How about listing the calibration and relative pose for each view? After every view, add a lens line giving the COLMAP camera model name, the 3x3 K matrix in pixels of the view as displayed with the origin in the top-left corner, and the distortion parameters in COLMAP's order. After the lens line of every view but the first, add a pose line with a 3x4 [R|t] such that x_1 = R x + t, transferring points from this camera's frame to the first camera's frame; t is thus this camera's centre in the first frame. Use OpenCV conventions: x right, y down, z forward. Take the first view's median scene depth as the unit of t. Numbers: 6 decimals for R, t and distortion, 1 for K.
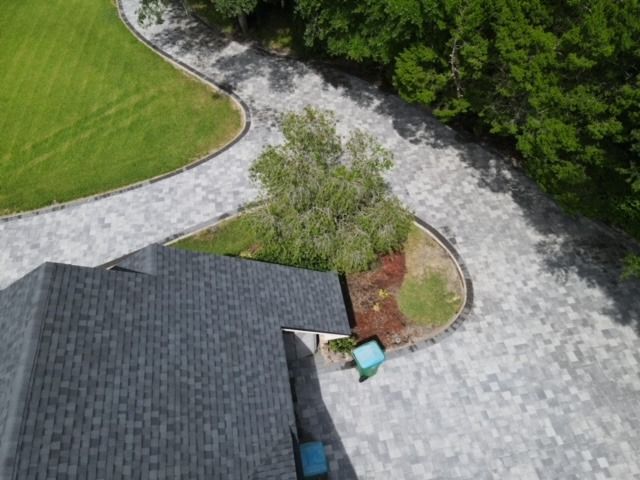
lens RADIAL K [[468.3, 0, 322.7], [0, 468.3, 237.2], [0, 0, 1]] dist [0.008352, 0.008537]
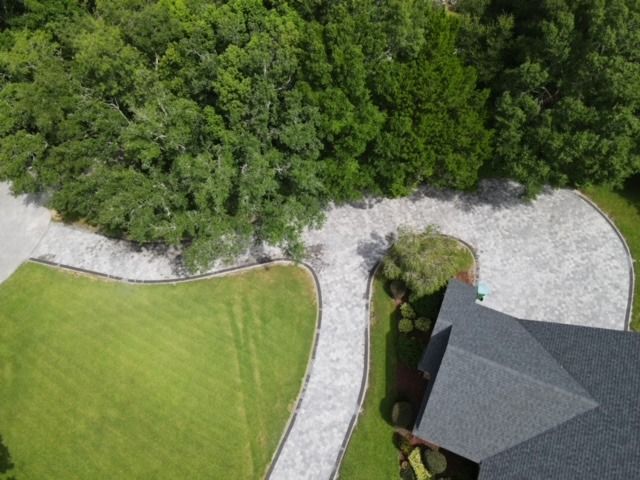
lens RADIAL K [[468.3, 0, 322.7], [0, 468.3, 237.2], [0, 0, 1]] dist [0.008352, 0.008537]
pose [[0.570462, -0.691551, 0.443093, -1.057727], [0.661779, 0.706537, 0.250707, -0.920546], [-0.486438, 0.150211, 0.860706, -0.627001]]
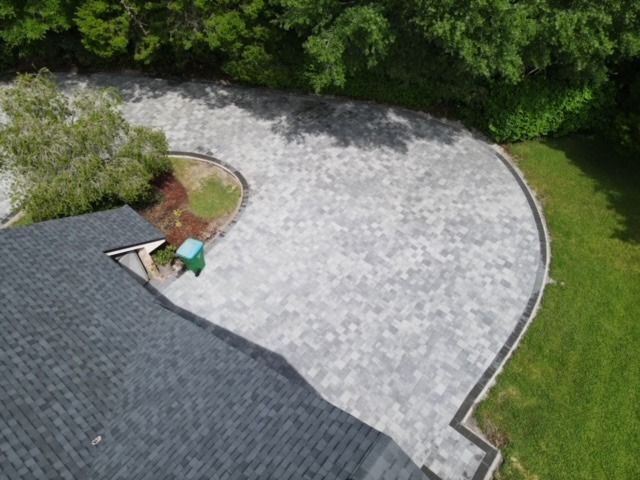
lens RADIAL K [[470.8, 0, 323.9], [0, 470.8, 240.0], [0, 0, 1]] dist [0.003047, 0.001718]
pose [[0.772001, -0.492163, 0.402231, -0.087339], [0.494636, 0.862599, 0.106106, 0.226375], [-0.399185, 0.117044, 0.909369, -0.169088]]
